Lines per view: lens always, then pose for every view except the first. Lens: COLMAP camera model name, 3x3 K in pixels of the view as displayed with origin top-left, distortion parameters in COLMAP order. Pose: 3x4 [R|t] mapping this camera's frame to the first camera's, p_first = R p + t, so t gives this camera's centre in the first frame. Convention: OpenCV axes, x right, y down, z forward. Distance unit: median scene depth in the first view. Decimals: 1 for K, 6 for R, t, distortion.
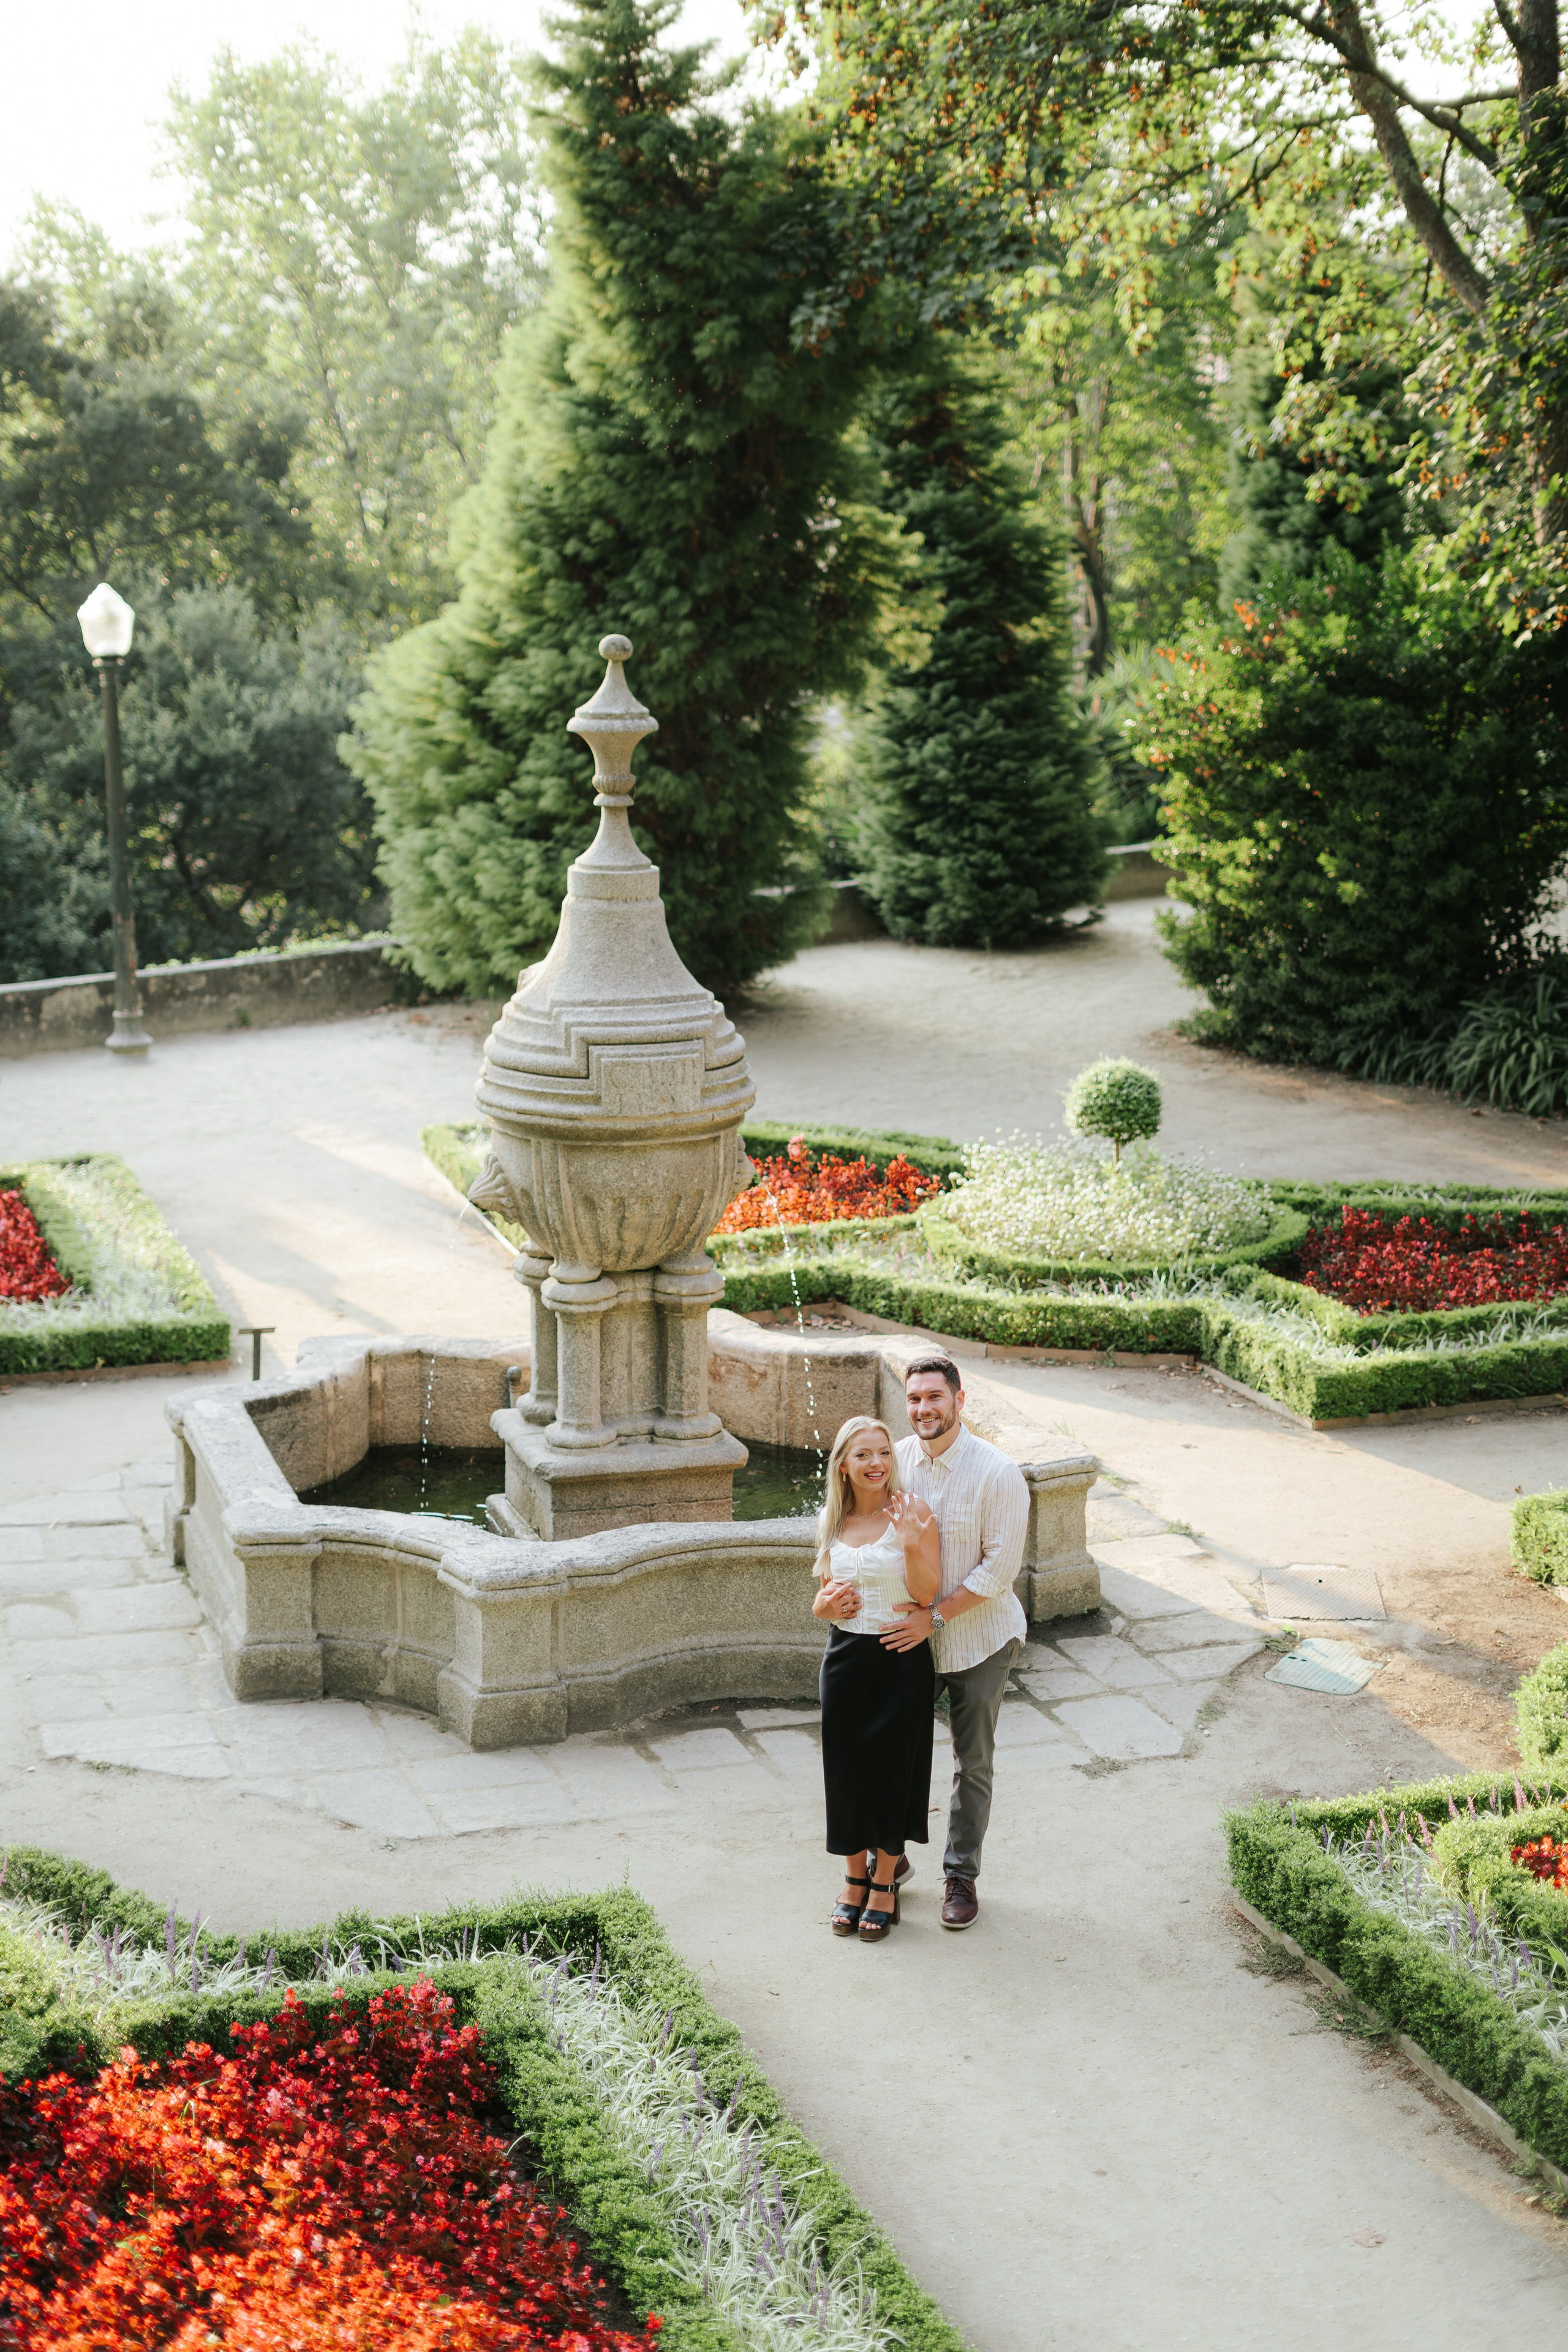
lens RADIAL K [[3408.7, 0, 790.6], [0, 3408.7, 1161.4], [0, 0, 1]] dist [-0.028627, 0.069812]
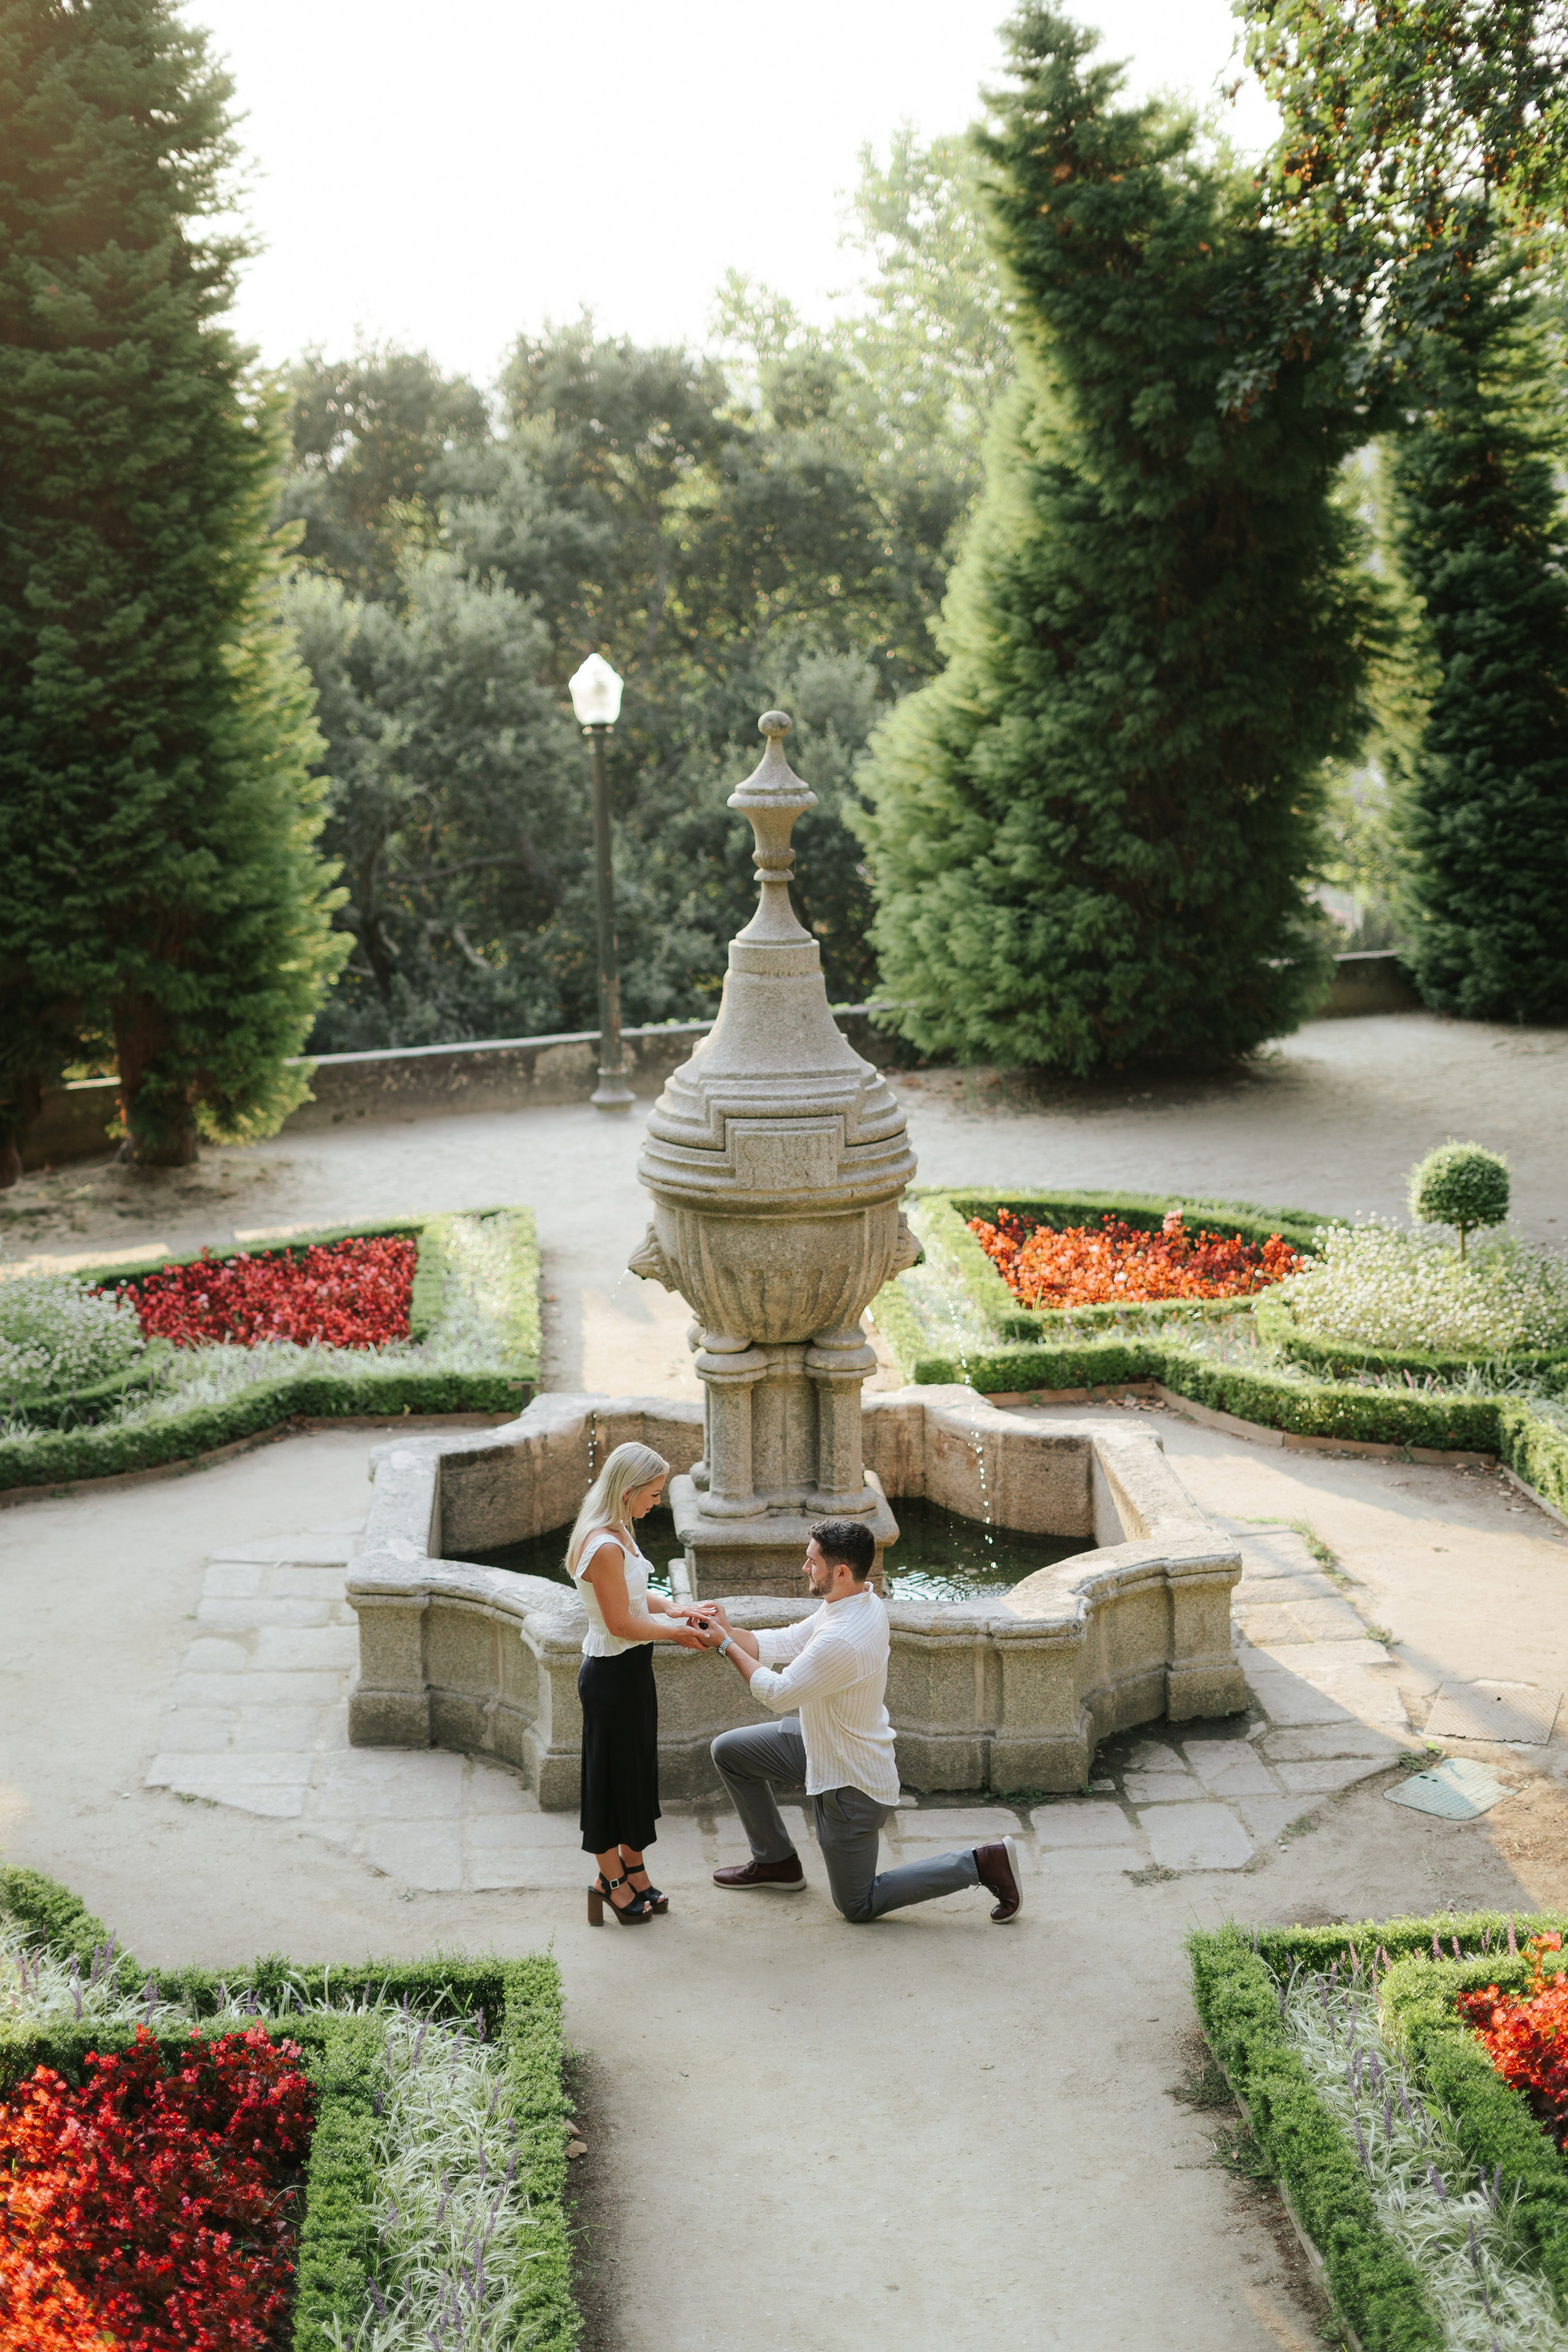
lens RADIAL K [[3406.0, 0, 784.0], [0, 3406.0, 1176.0], [0, 0, 1]] dist [-0.029217, 0.045062]
pose [[0.969674, 0.029937, -0.242561, 0.142948], [-0.032887, 0.999426, -0.008121, -0.006624], [0.242179, 0.015852, 0.970102, 0.019373]]
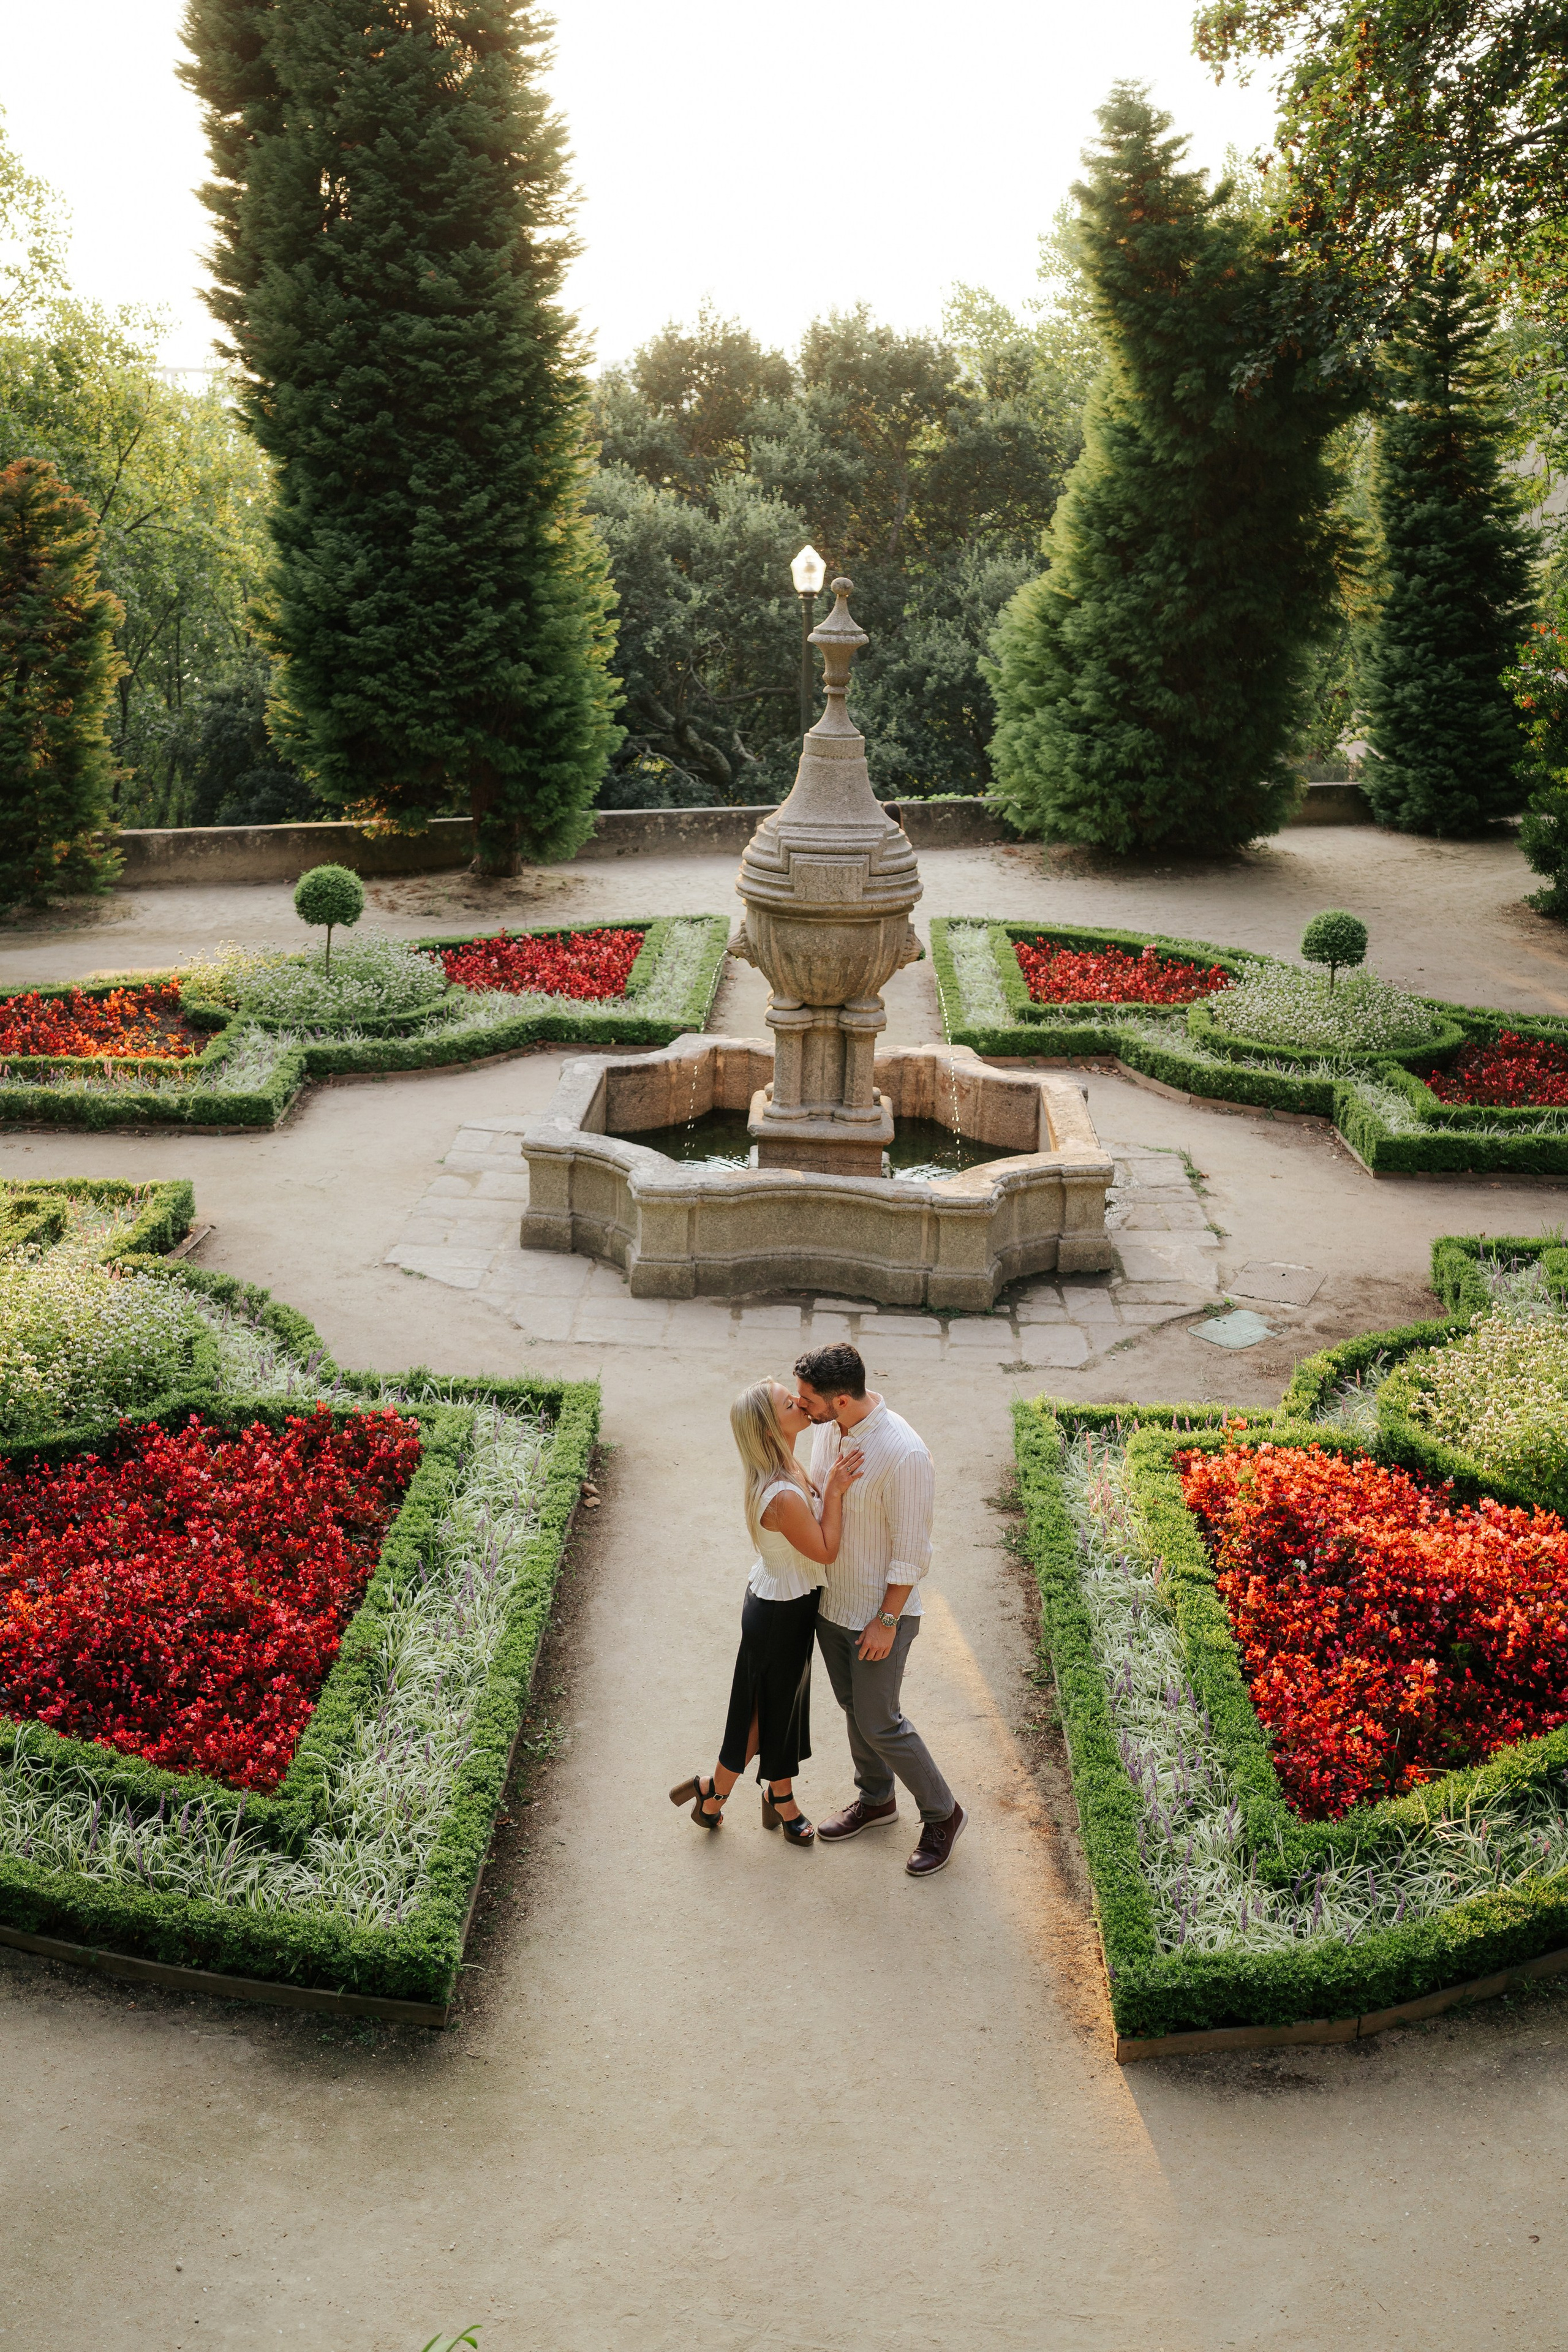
lens RADIAL K [[2292.5, 0, 789.1], [0, 2292.5, 1182.2], [0, 0, 1]] dist [-0.055962, 0.027222]
pose [[0.938166, 0.125370, -0.322687, 0.201658], [-0.093810, 0.989313, 0.111626, -0.001831], [0.333233, -0.074453, 0.939900, 0.026292]]
